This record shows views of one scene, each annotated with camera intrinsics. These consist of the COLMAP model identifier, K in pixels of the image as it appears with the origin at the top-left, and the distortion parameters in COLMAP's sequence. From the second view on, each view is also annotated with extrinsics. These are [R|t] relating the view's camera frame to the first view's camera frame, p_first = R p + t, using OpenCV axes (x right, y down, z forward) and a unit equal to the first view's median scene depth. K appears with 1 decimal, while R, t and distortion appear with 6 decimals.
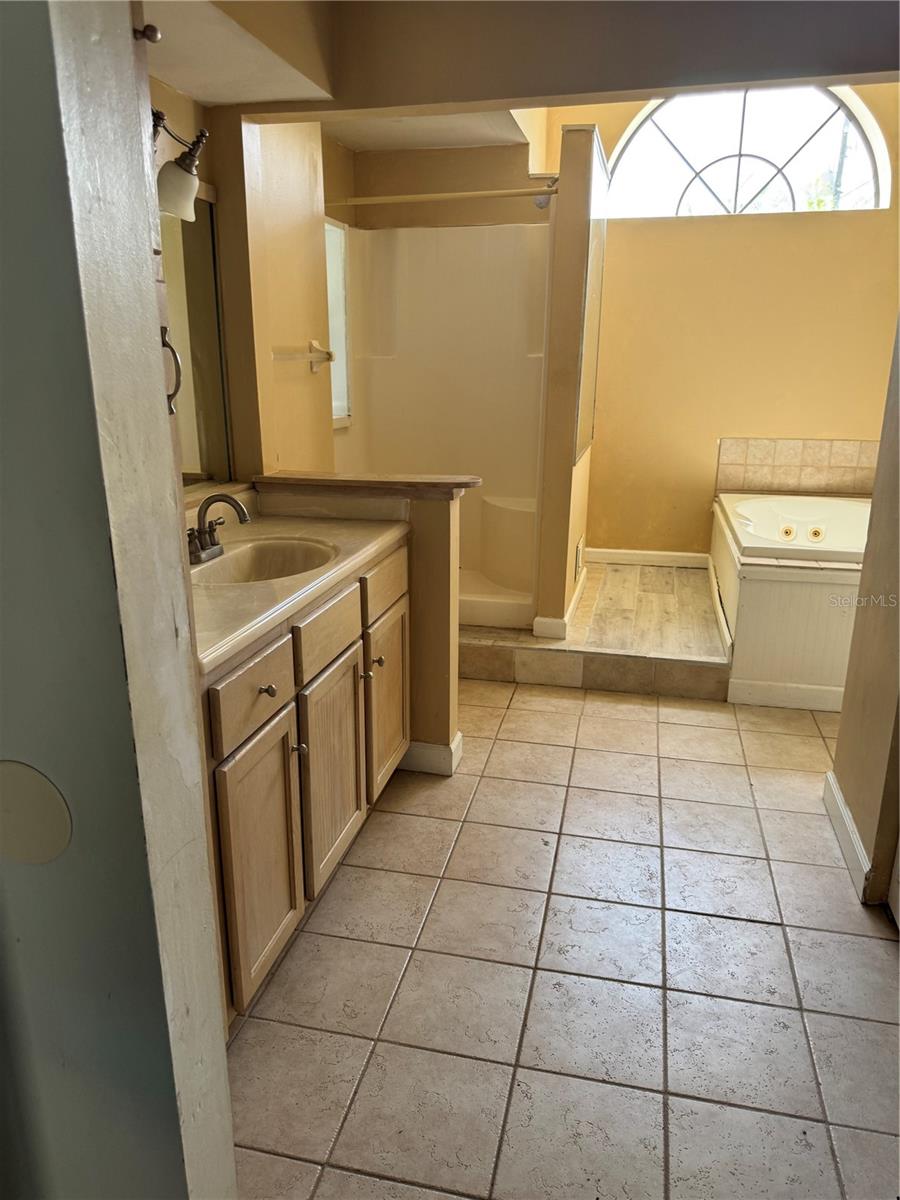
lens RADIAL K [[836.2, 0, 451.2], [0, 836.2, 613.9], [0, 0, 1]] dist [0.137146, -0.215765]
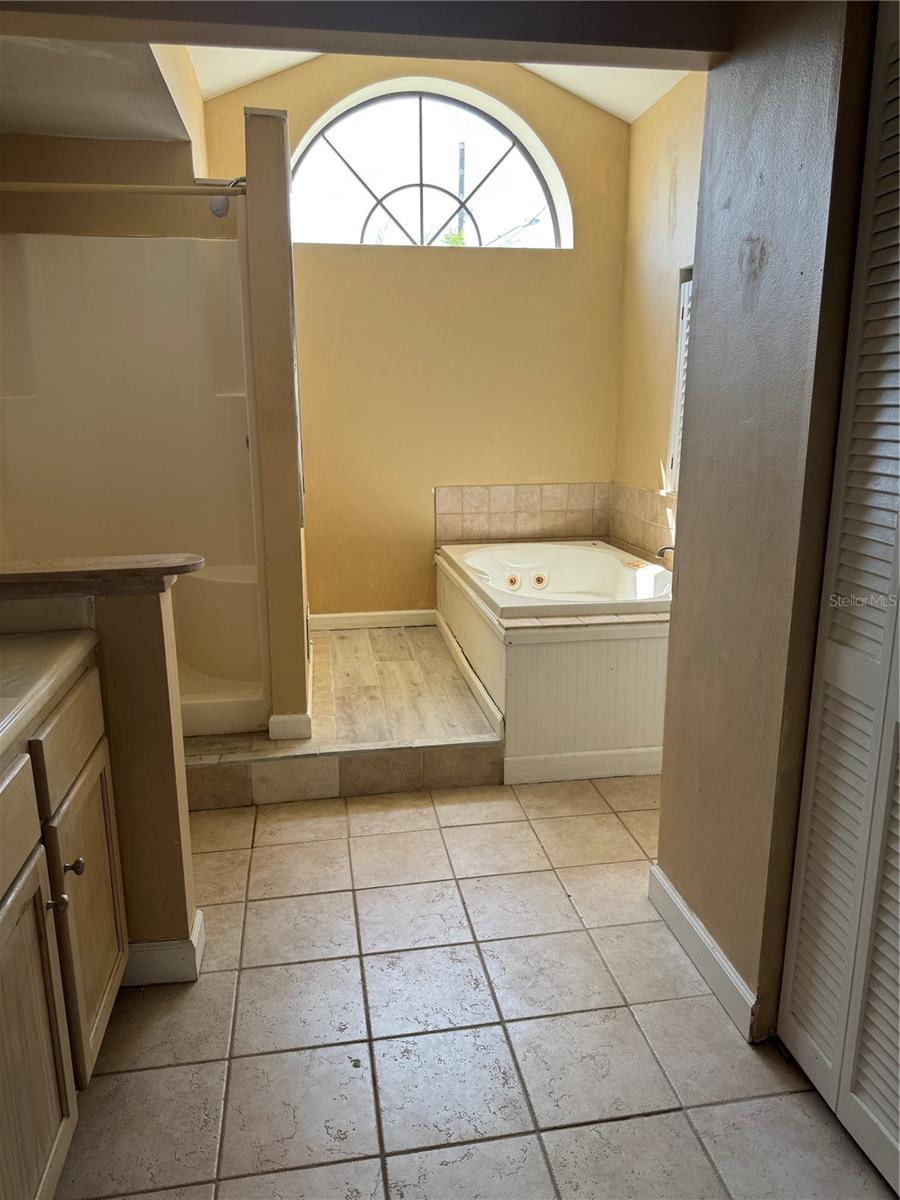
lens RADIAL K [[836.2, 0, 451.2], [0, 836.2, 613.9], [0, 0, 1]] dist [0.137146, -0.215765]
pose [[0.923558, -0.099381, 0.370356, -0.029221], [0.118850, 0.992457, -0.030061, -0.050671], [-0.364575, 0.071780, 0.928403, 0.195885]]
